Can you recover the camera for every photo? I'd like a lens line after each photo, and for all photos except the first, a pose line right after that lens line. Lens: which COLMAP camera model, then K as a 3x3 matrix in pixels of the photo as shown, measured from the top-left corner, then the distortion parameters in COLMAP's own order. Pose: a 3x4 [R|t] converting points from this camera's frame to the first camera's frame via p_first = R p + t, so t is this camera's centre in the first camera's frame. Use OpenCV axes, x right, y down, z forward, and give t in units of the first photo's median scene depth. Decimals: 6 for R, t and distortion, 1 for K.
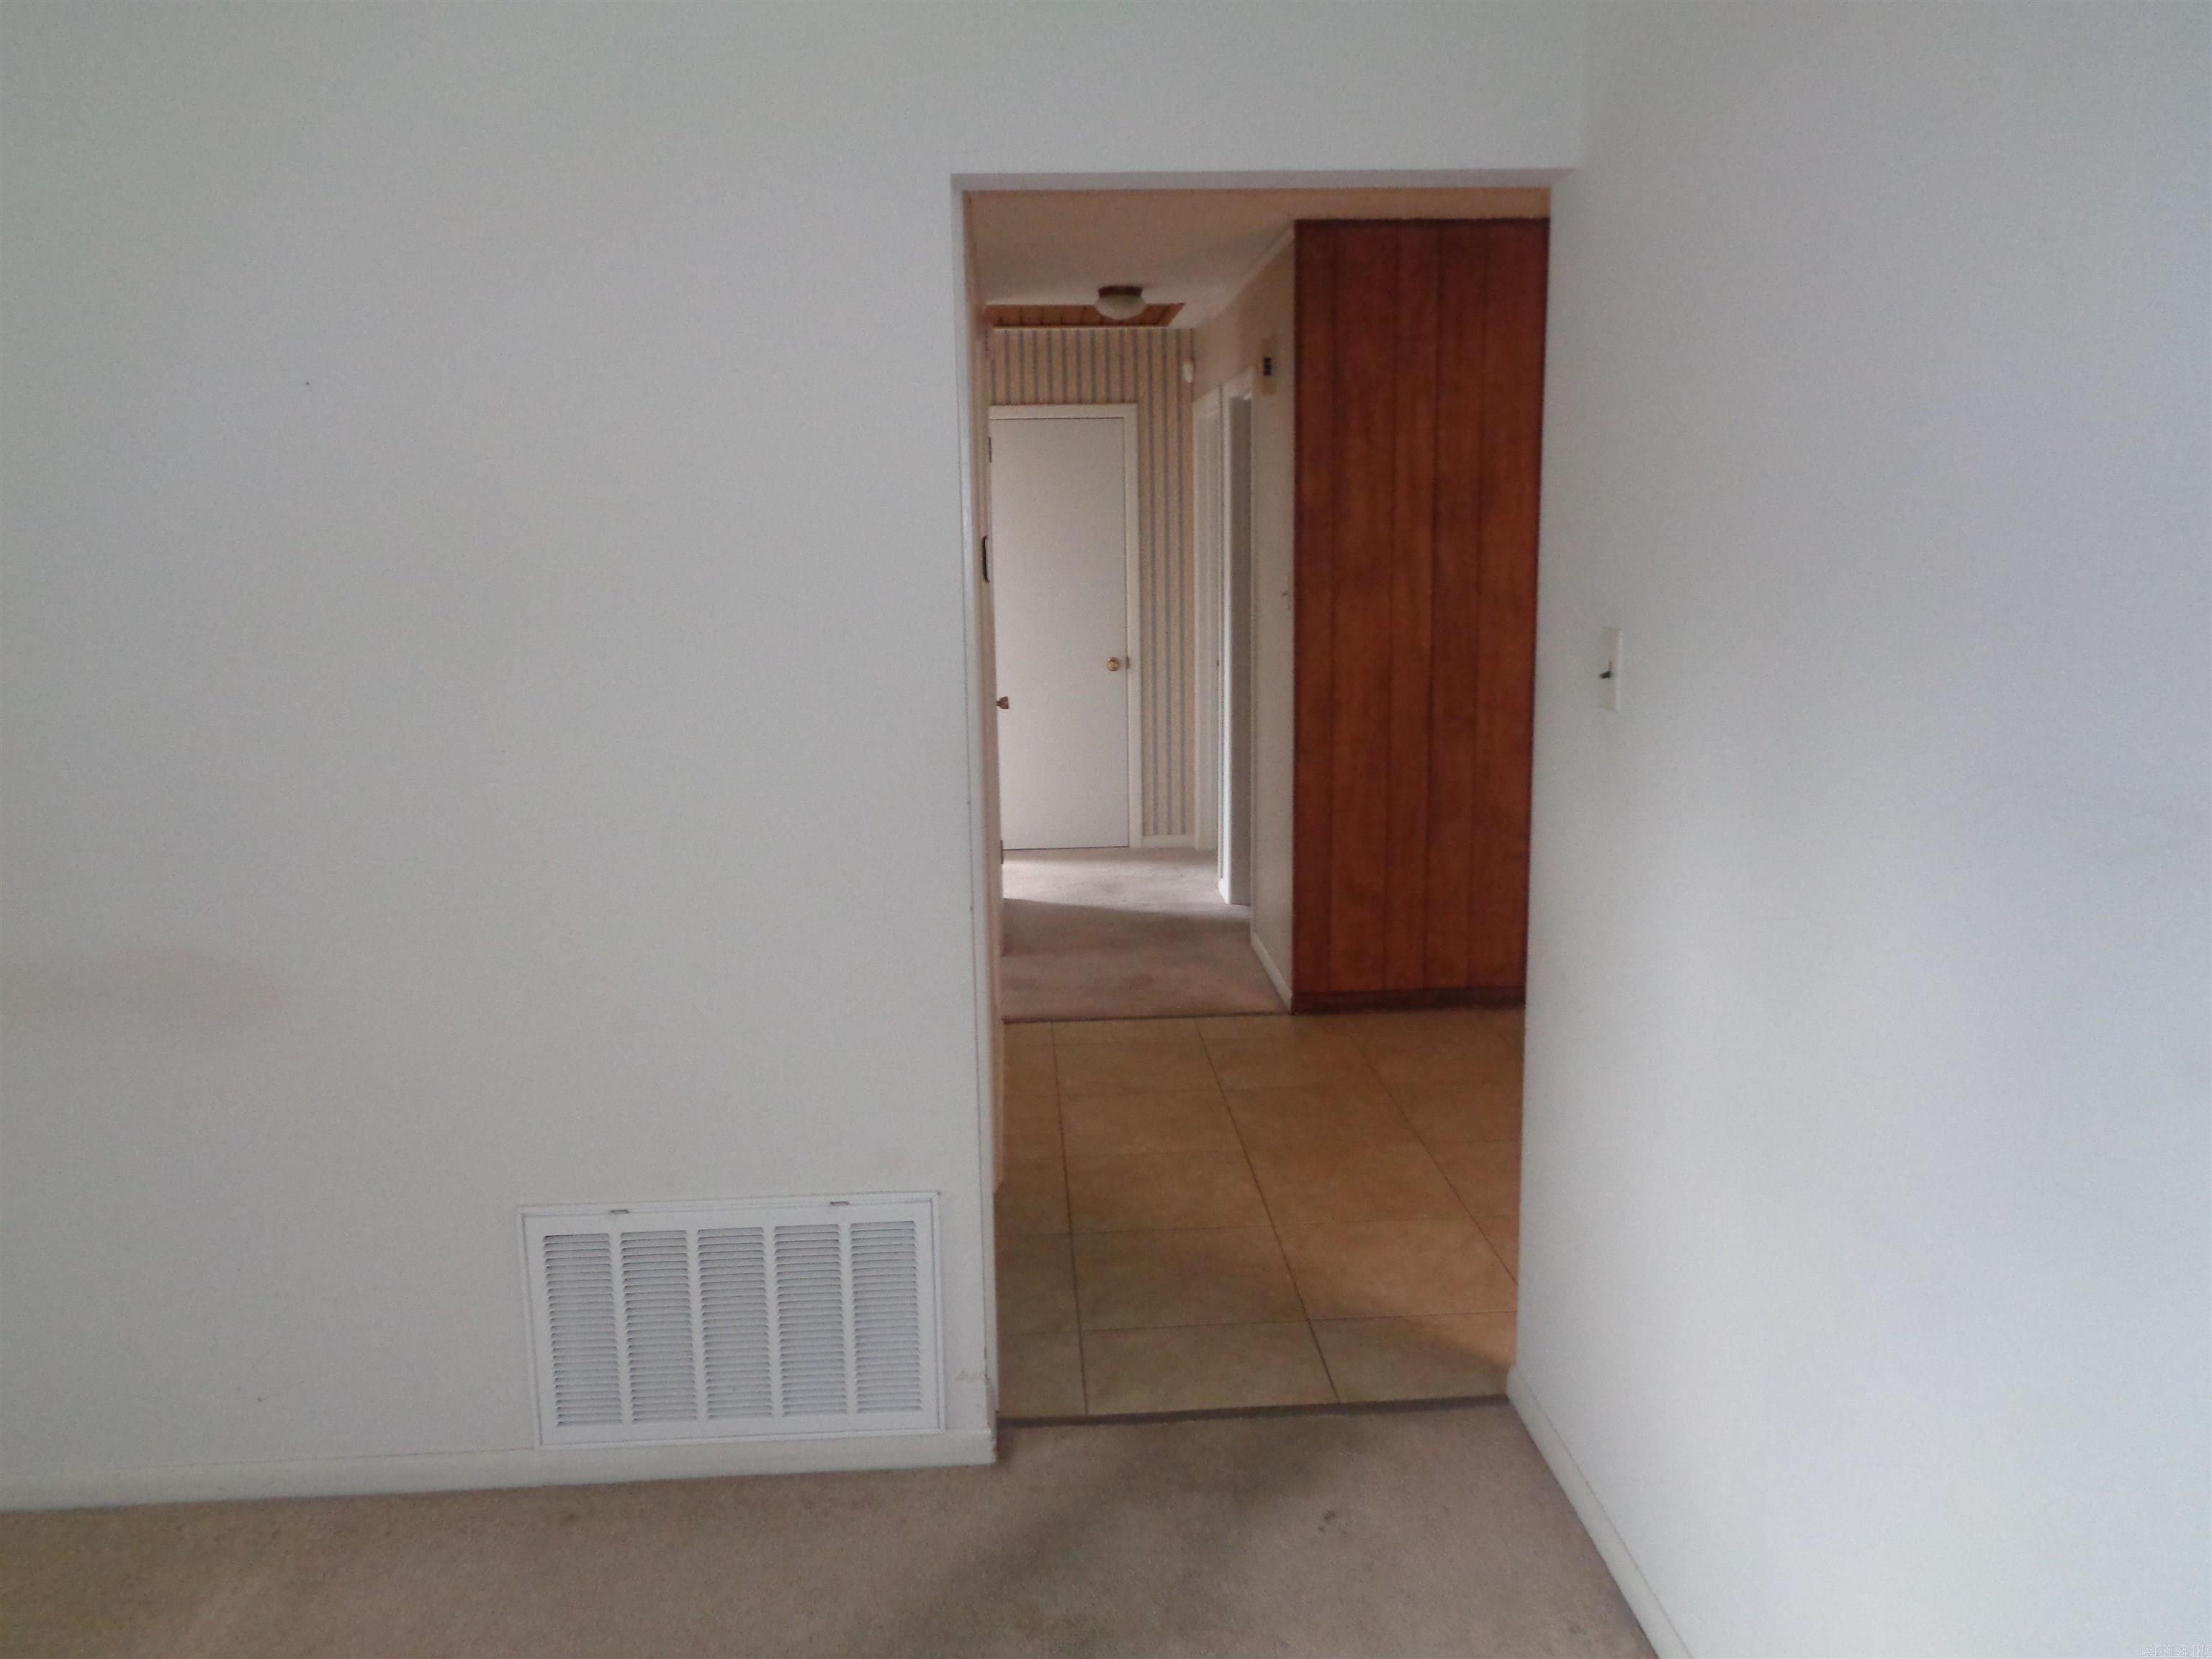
lens RADIAL K [[1667.0, 0, 1103.5], [0, 1667.0, 805.4], [0, 0, 1]] dist [0.004633, 0.002604]
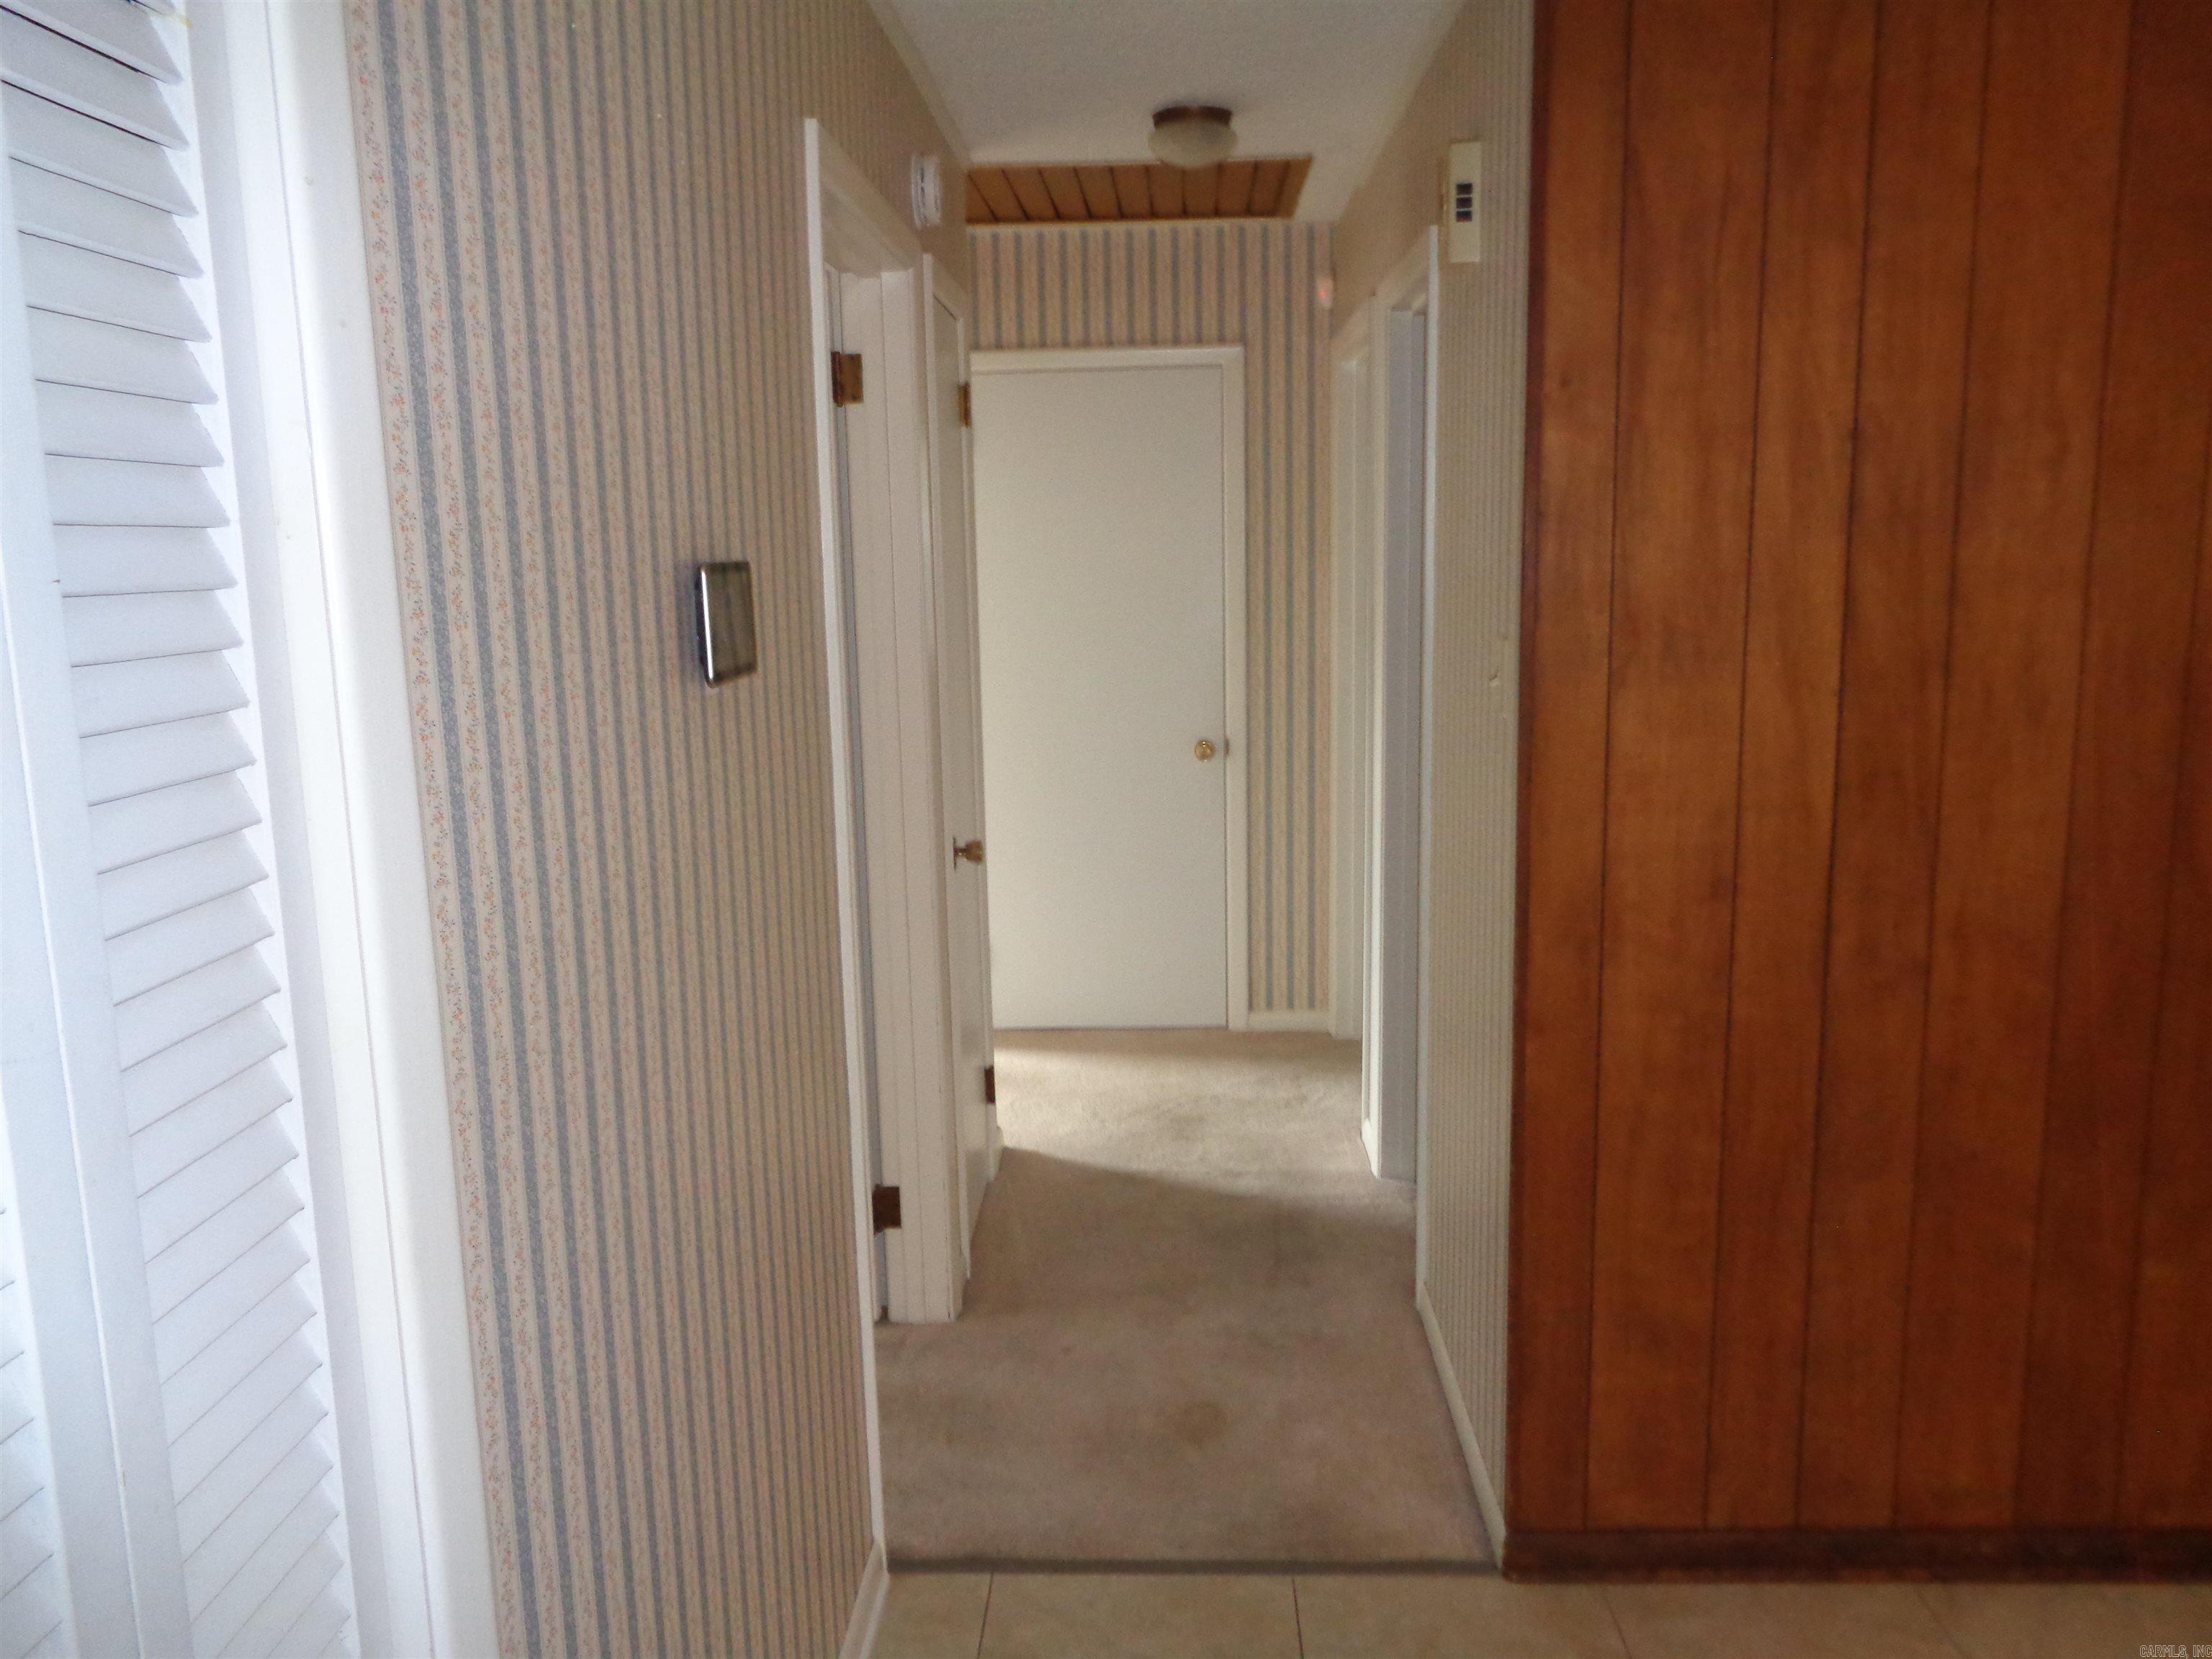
lens RADIAL K [[1667.0, 0, 1103.5], [0, 1667.0, 805.4], [0, 0, 1]] dist [0.004633, 0.002604]
pose [[0.995220, 0.011955, -0.096921, 0.033140], [-0.012561, 0.999905, -0.005647, -0.064929], [0.096844, 0.006838, 0.995276, 0.390423]]
